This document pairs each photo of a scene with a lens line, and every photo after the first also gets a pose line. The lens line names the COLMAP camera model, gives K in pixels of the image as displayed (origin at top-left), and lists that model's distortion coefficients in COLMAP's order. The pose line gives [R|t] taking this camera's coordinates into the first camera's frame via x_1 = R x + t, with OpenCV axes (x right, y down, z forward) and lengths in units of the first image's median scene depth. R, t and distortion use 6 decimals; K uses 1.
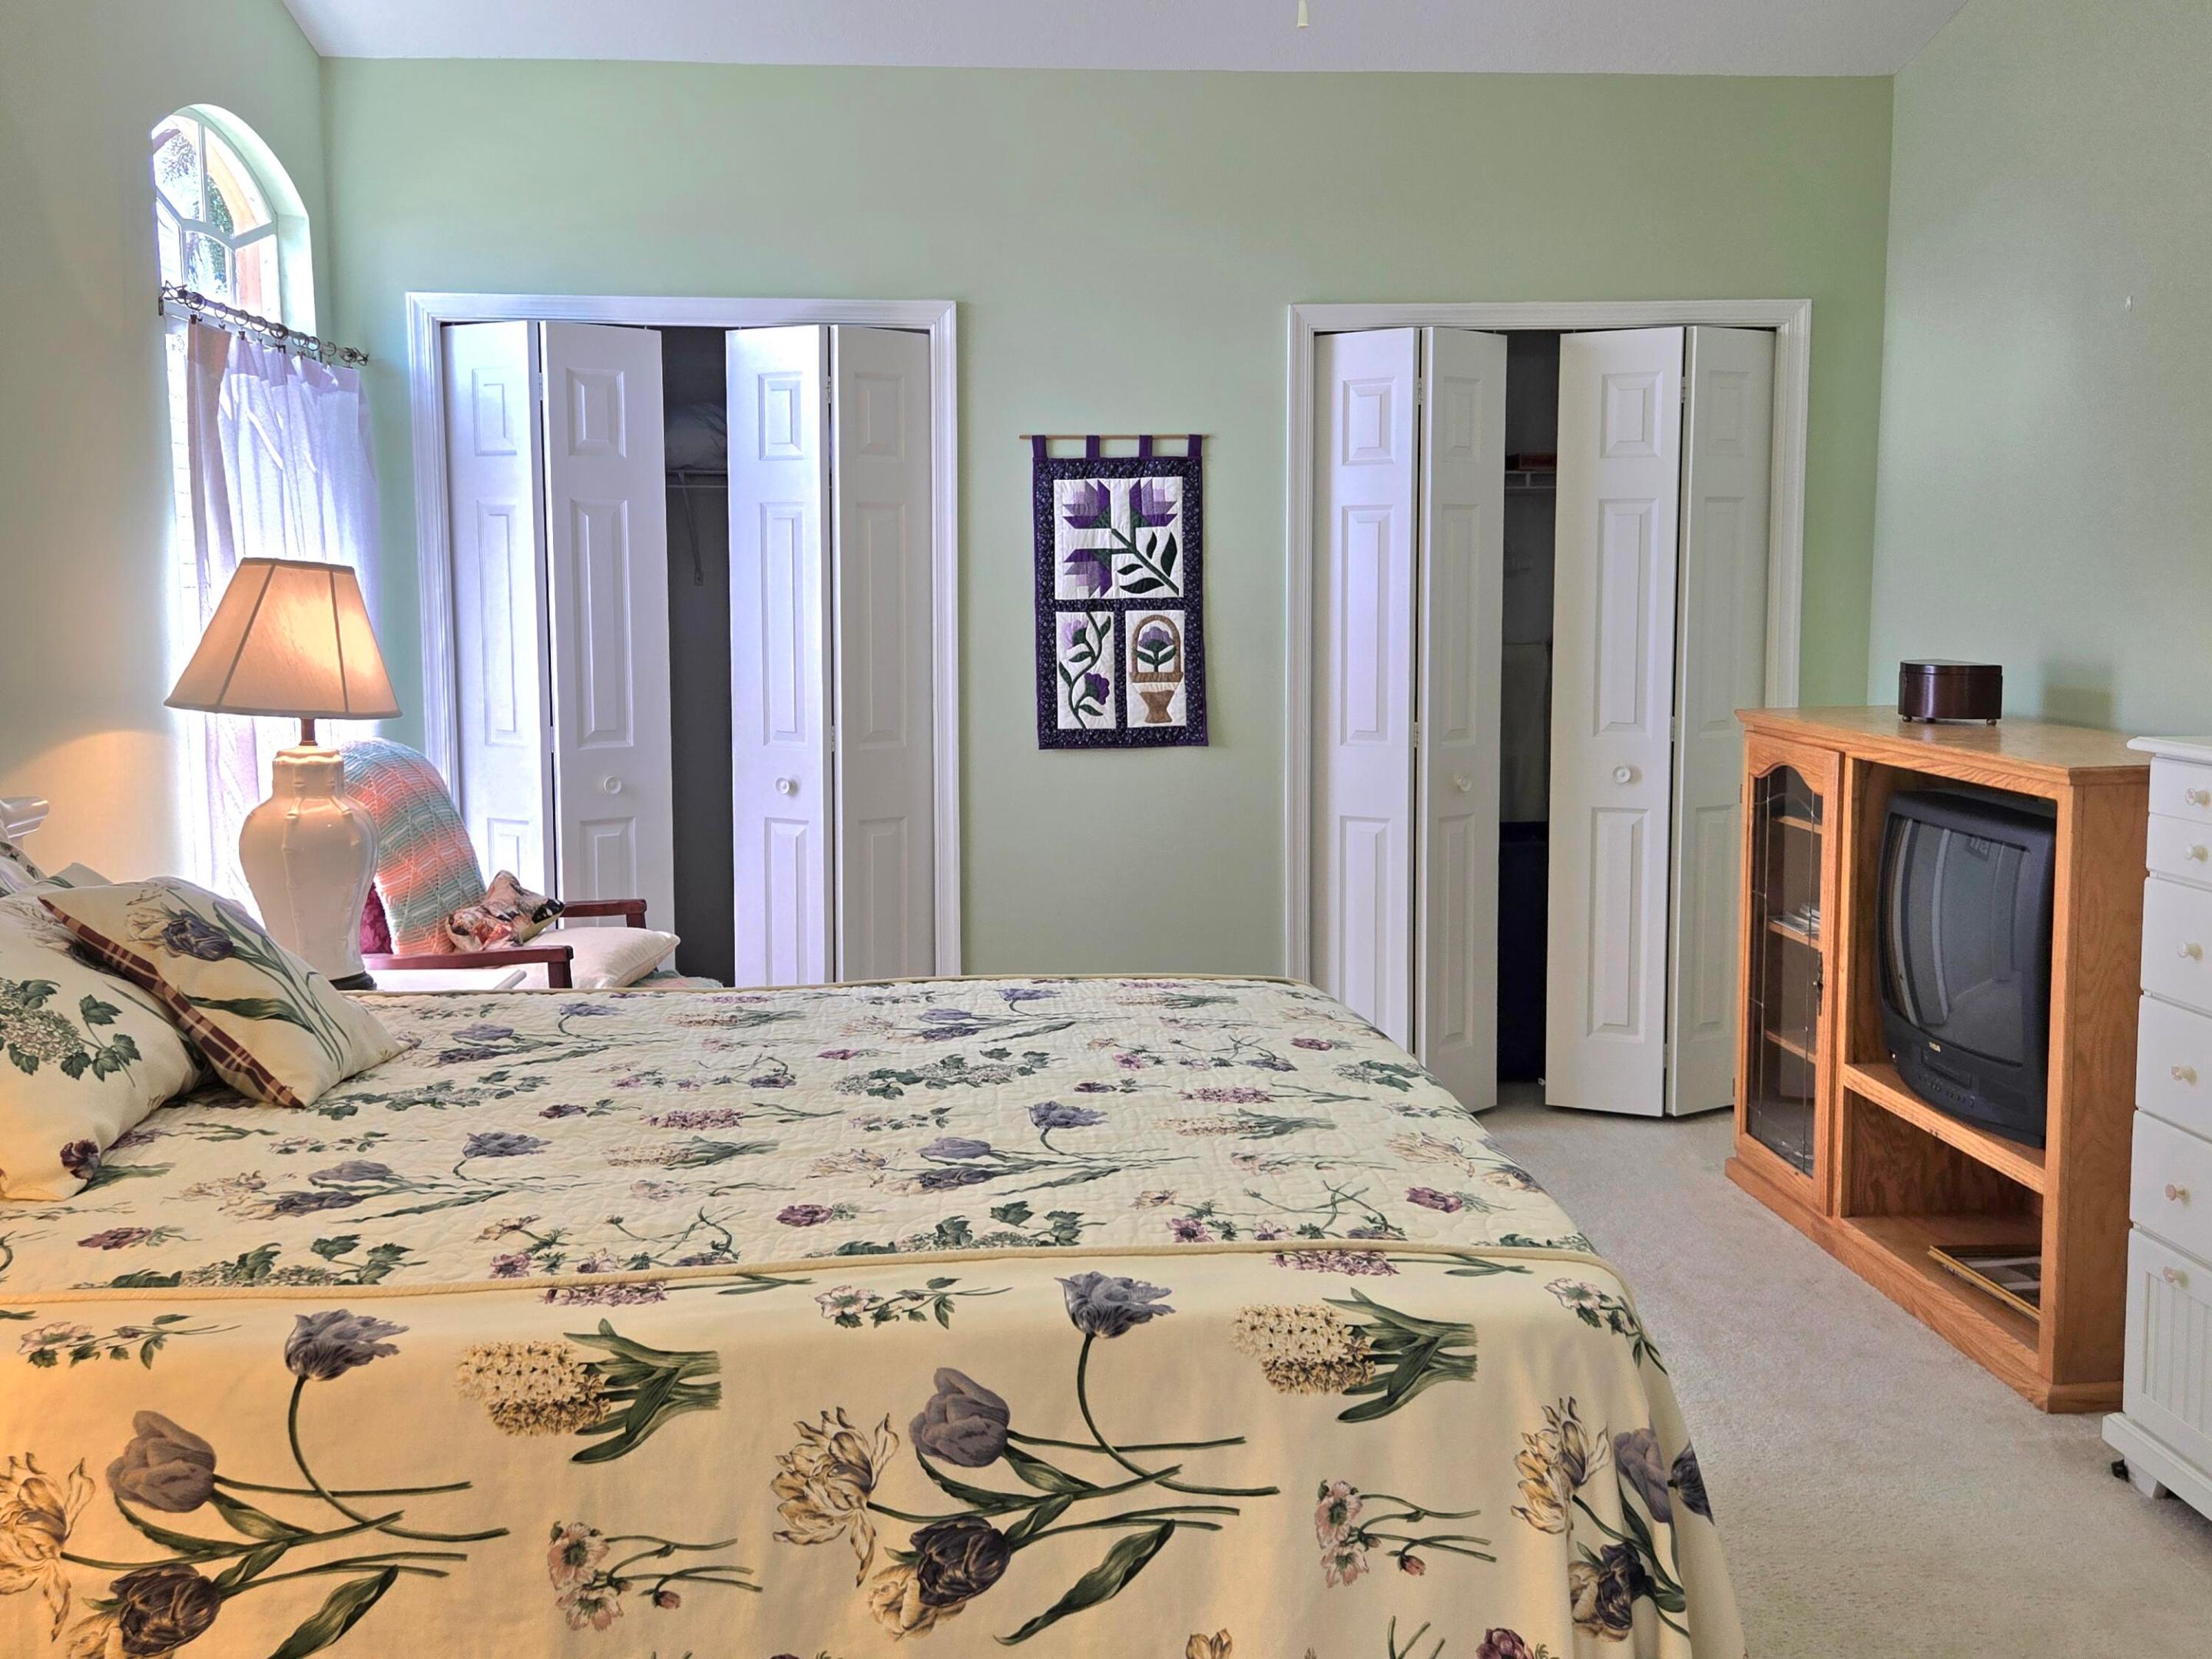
lens RADIAL K [[1969.0, 0, 1108.9], [0, 1969.0, 770.3], [0, 0, 1]] dist [0.079696, -0.076604]
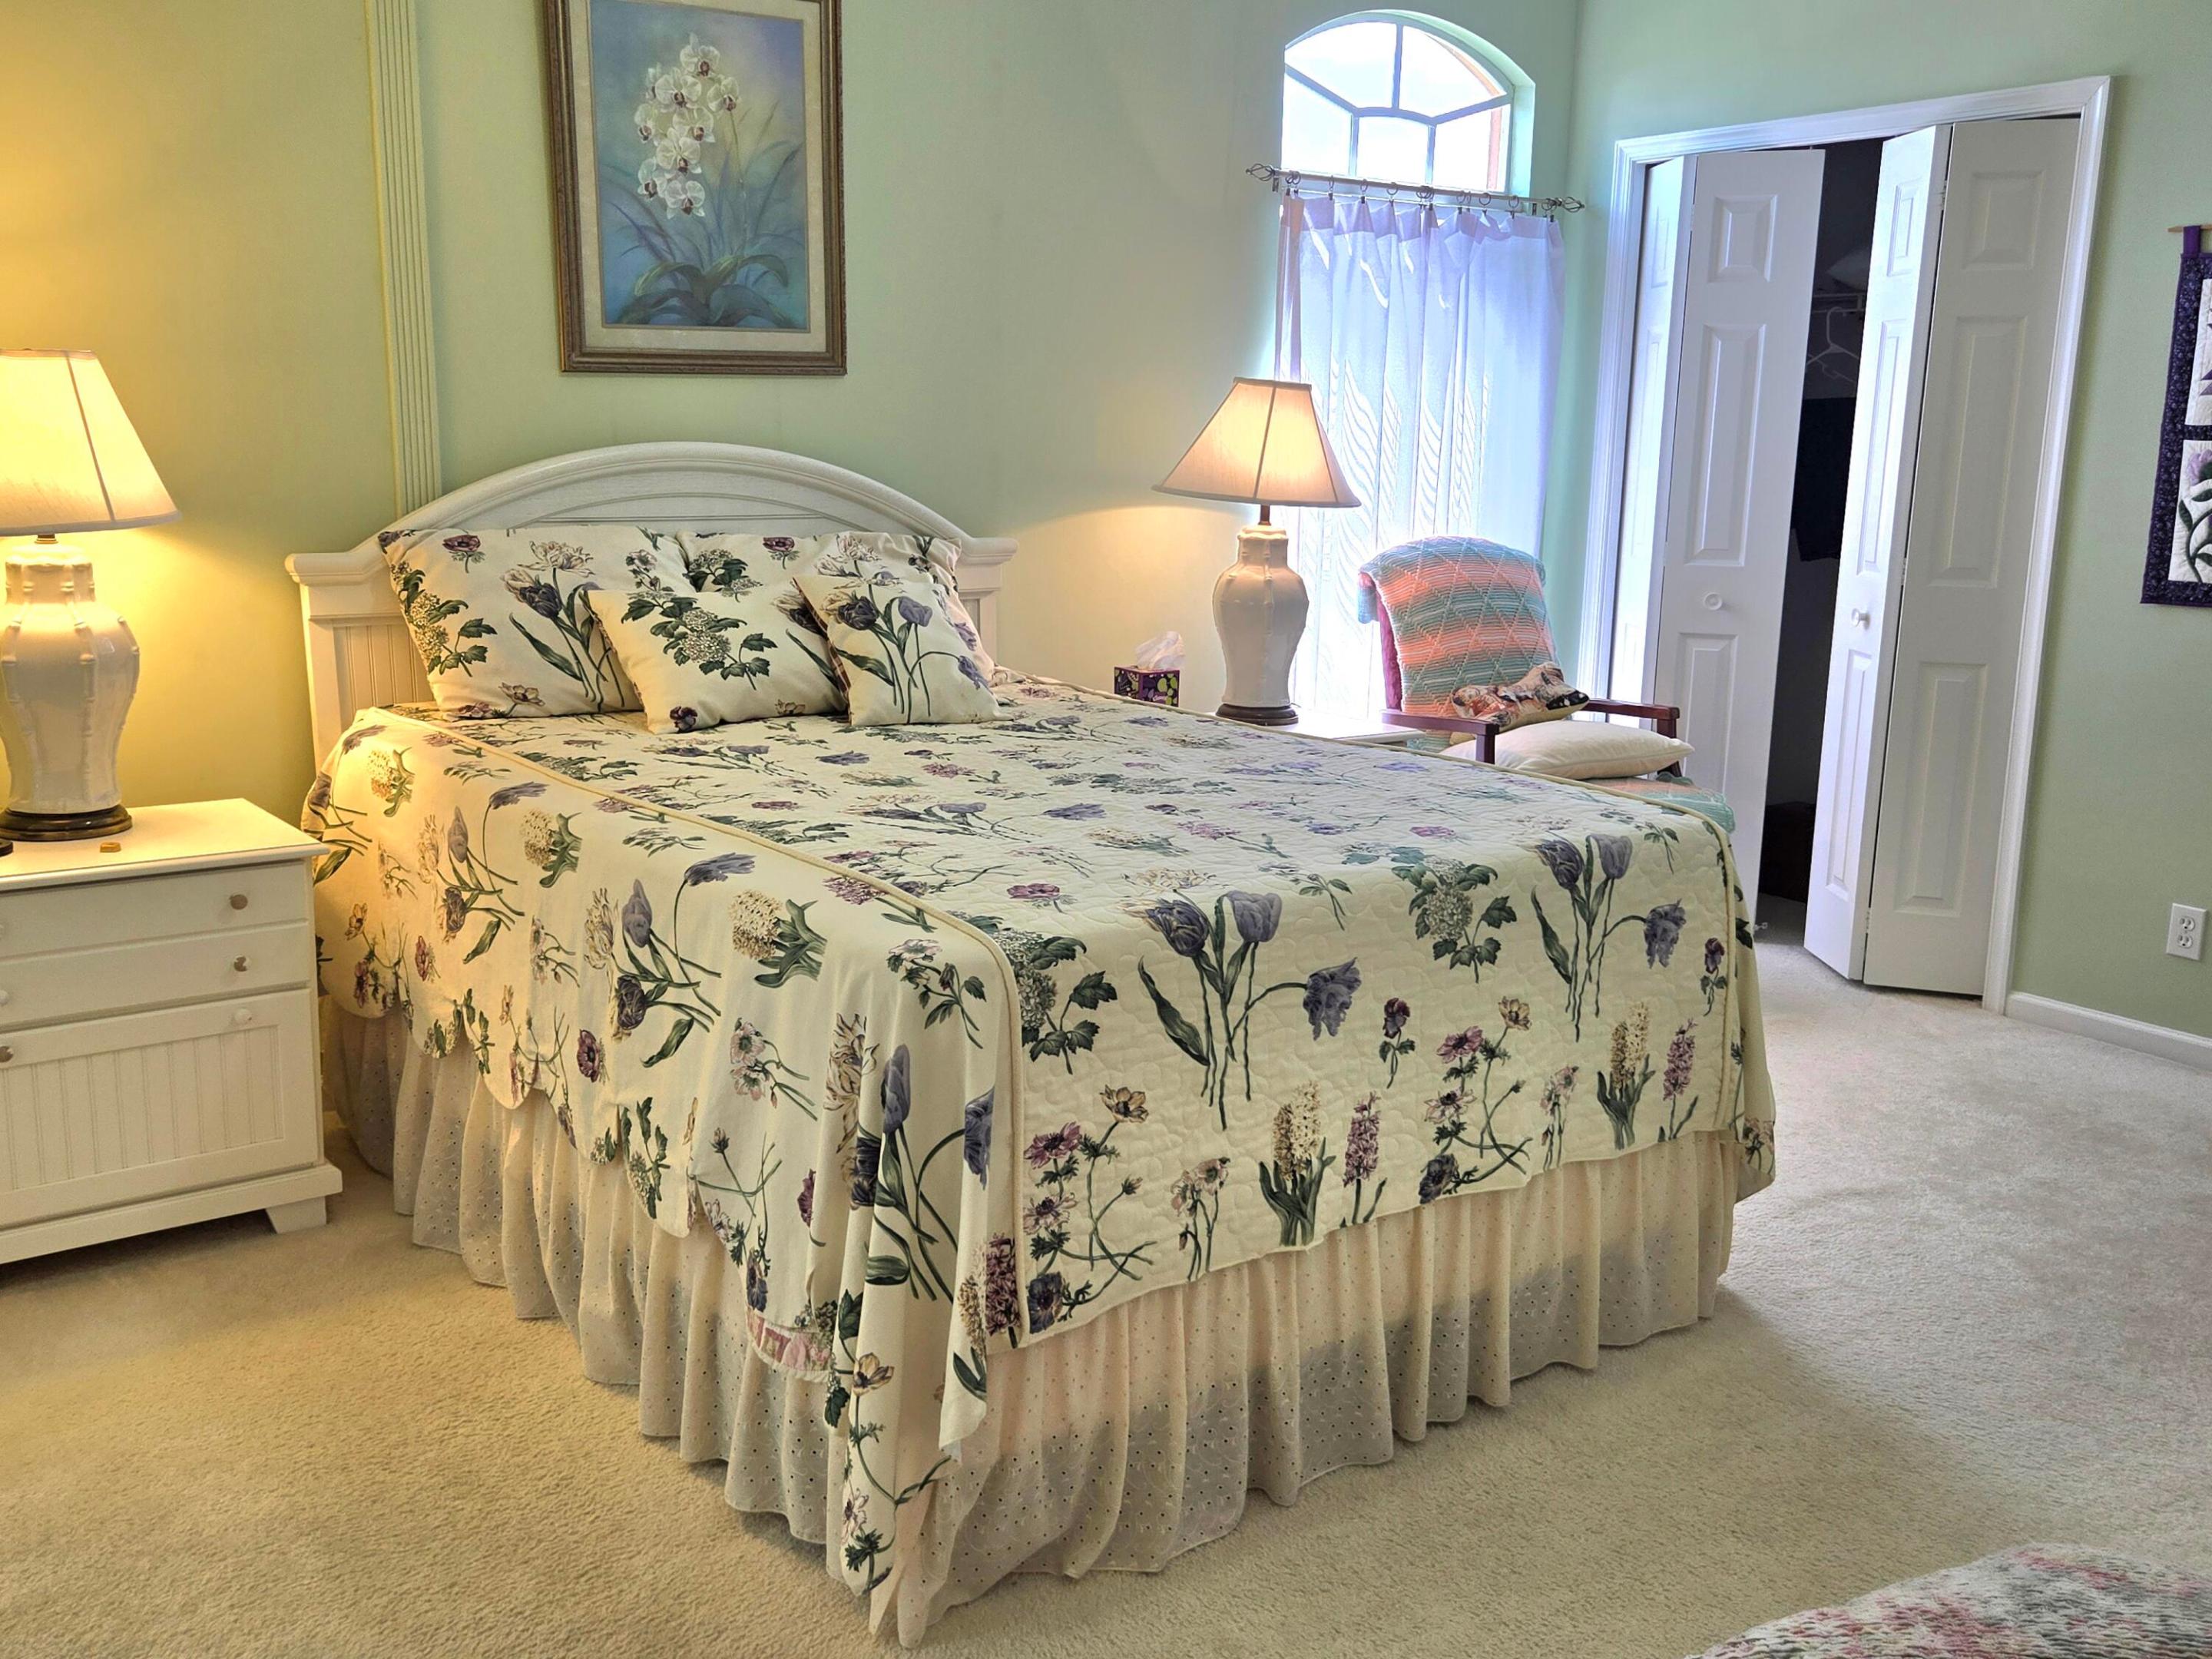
lens RADIAL K [[1969.0, 0, 1108.9], [0, 1969.0, 770.3], [0, 0, 1]] dist [0.079696, -0.076604]
pose [[0.547326, 0.155158, -0.822411, 0.548575], [-0.097496, 0.987795, 0.121475, -0.000834], [0.831221, 0.013696, 0.555773, 0.183978]]
